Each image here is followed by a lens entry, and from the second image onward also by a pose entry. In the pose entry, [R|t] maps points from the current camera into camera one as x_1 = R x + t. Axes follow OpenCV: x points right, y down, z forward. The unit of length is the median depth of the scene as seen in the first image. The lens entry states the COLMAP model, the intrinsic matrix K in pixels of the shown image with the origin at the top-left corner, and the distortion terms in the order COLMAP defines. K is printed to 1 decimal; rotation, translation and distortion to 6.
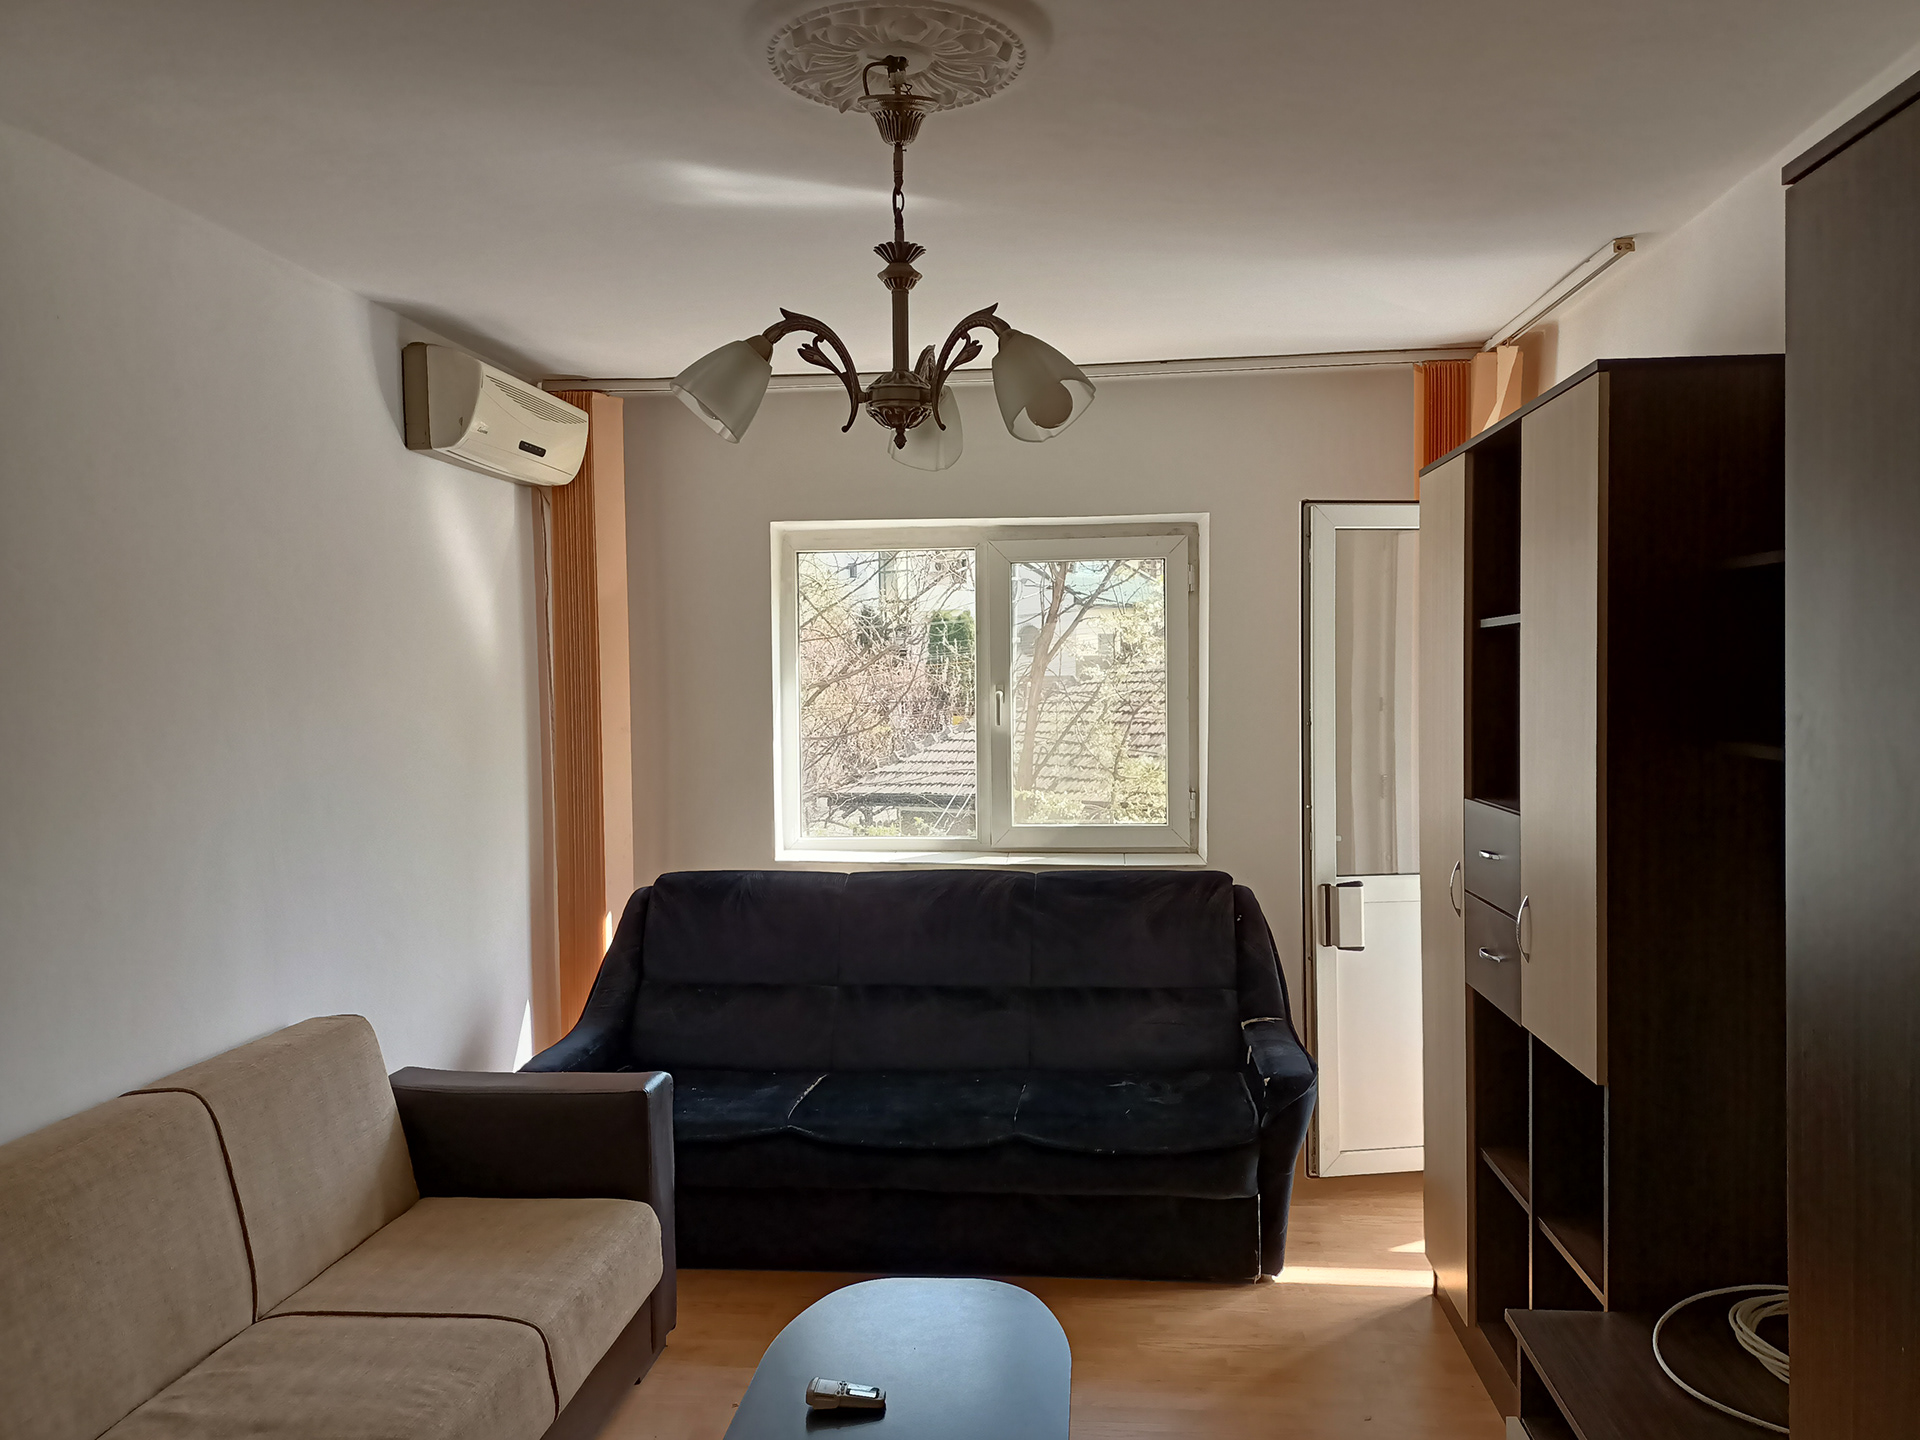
lens RADIAL K [[1410.6, 0, 959.5], [0, 1410.6, 713.1], [0, 0, 1]] dist [0.045866, -0.051459]
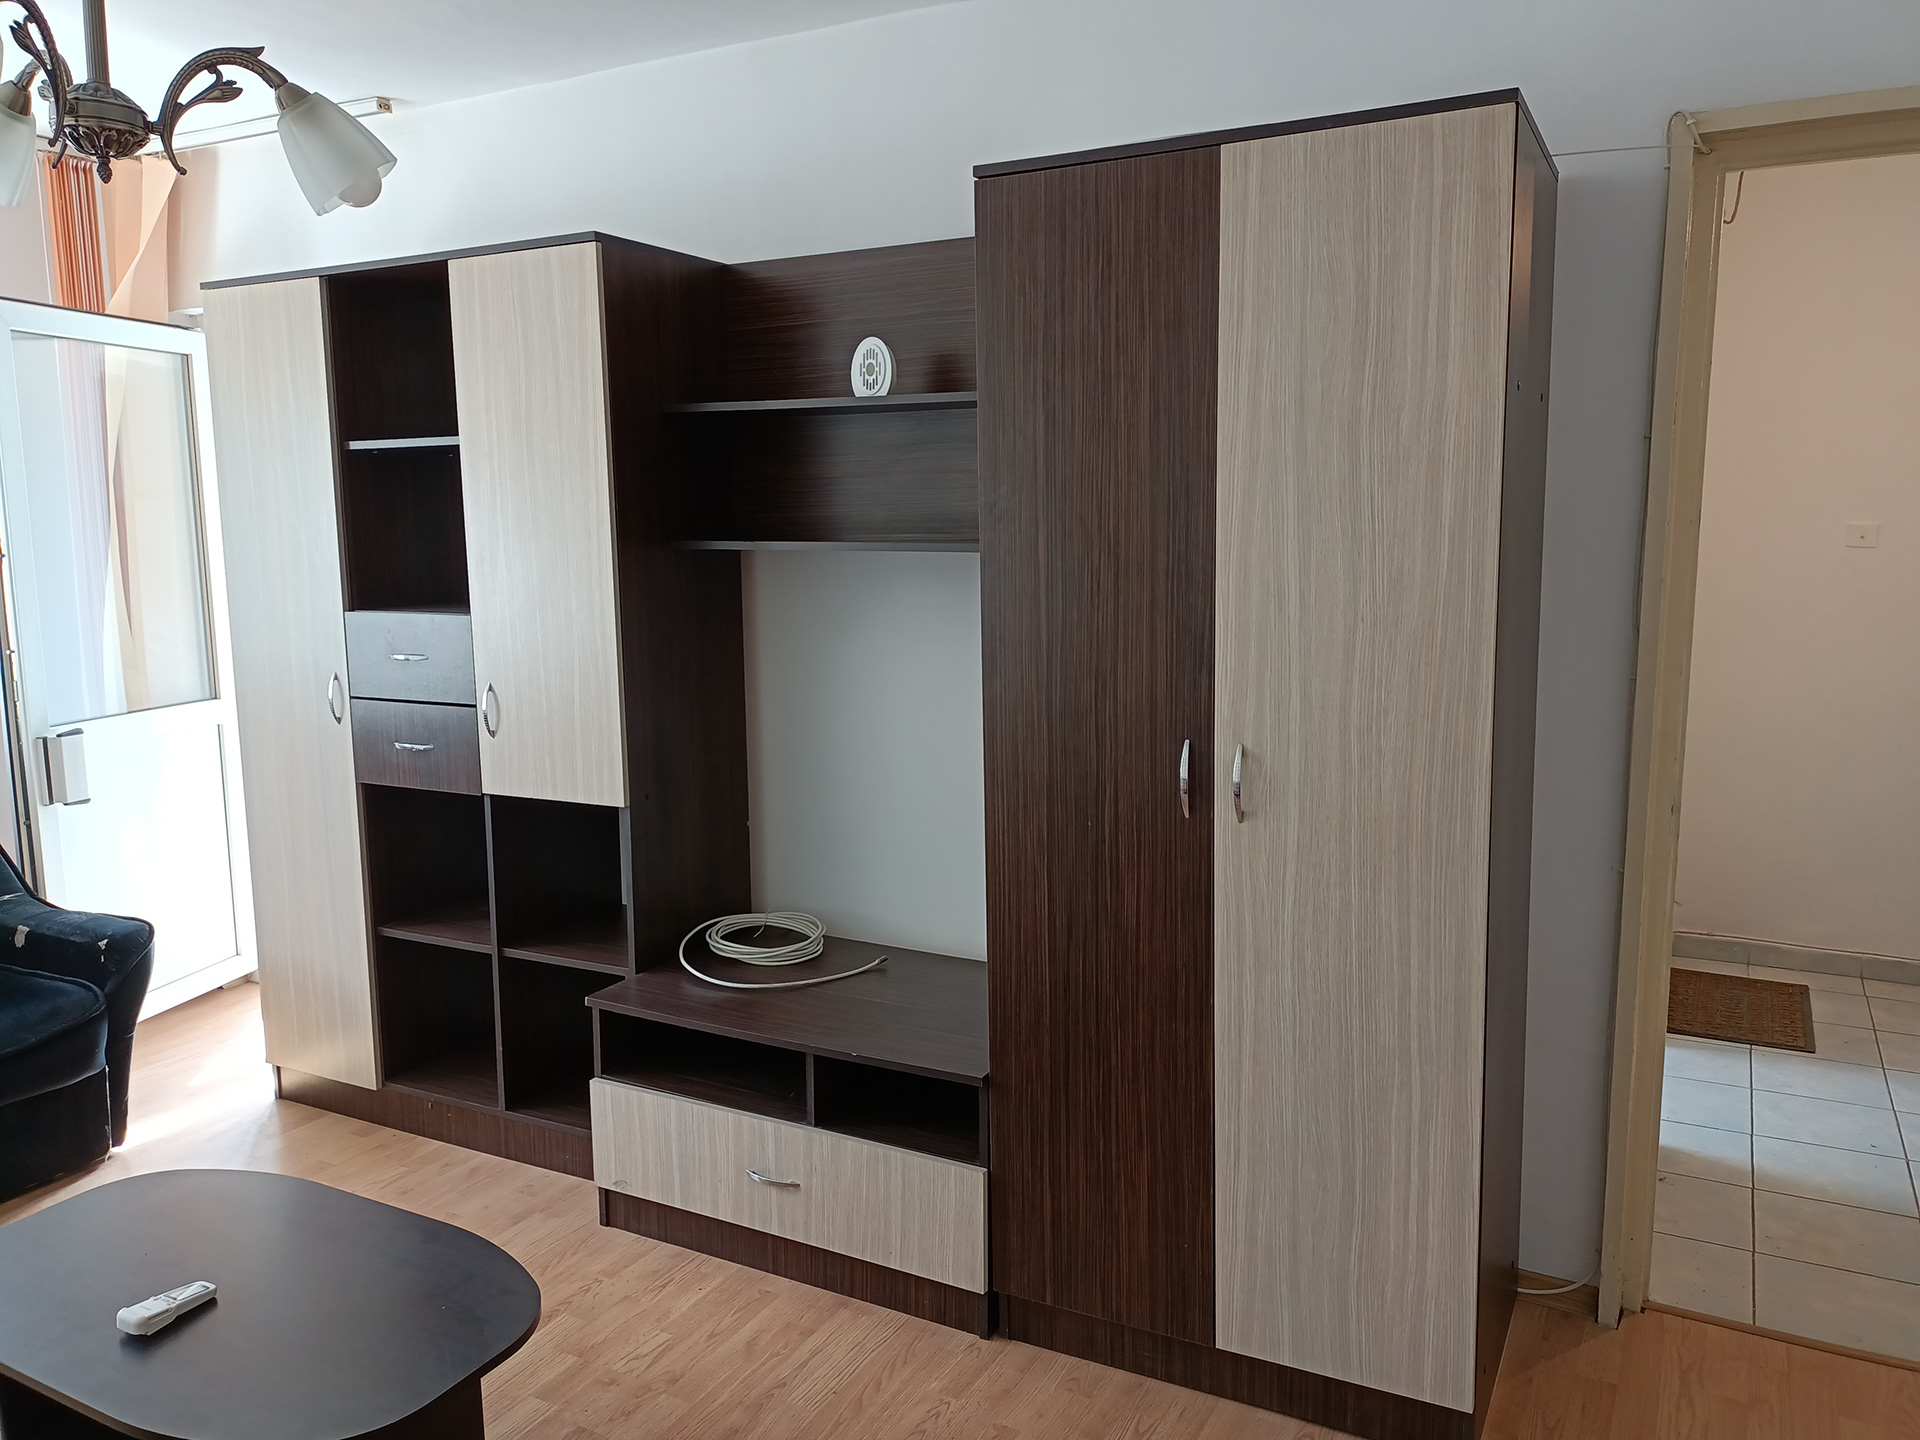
lens RADIAL K [[1410.6, 0, 962.2], [0, 1410.6, 720.6], [0, 0, 1]] dist [0.045866, -0.051459]
pose [[0.377728, -0.130264, 0.916708, -0.528670], [0.034113, 0.991340, 0.126813, 0.025482], [-0.925288, -0.016630, 0.378900, 0.188987]]
